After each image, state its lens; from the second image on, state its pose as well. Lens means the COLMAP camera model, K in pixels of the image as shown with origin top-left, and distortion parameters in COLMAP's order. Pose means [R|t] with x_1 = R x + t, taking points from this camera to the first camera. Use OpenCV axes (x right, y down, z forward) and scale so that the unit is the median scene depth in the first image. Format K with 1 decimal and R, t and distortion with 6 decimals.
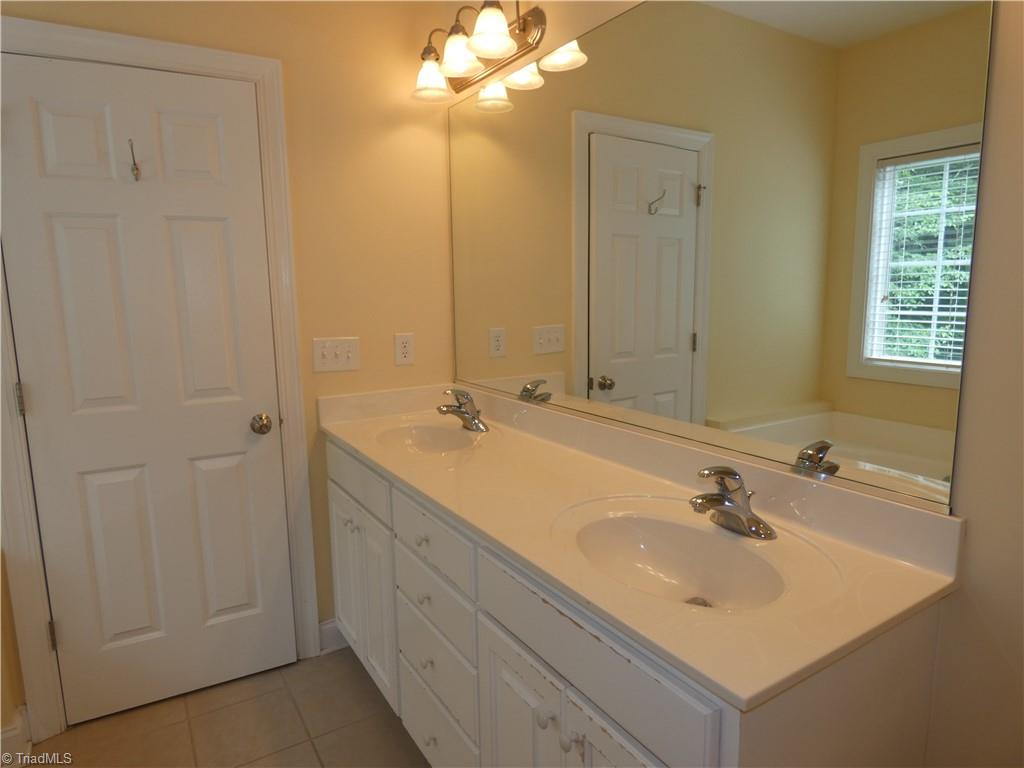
lens RADIAL K [[632.0, 0, 517.2], [0, 632.0, 378.6], [0, 0, 1]] dist [-0.004879, -0.001828]
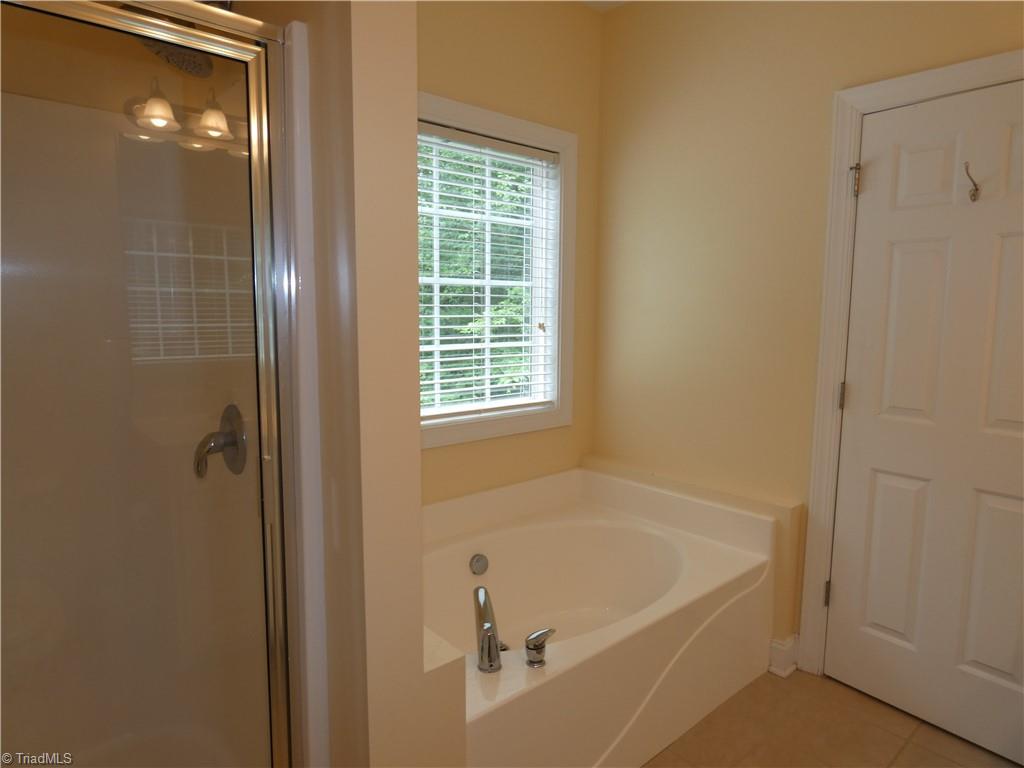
lens RADIAL K [[632.0, 0, 515.6], [0, 632.0, 377.0], [0, 0, 1]] dist [-0.004879, -0.001828]
pose [[0.154987, 0.126839, -0.979740, 0.290025], [-0.156794, 0.982312, 0.102368, -0.027446], [0.975395, 0.137752, 0.172133, 0.153686]]
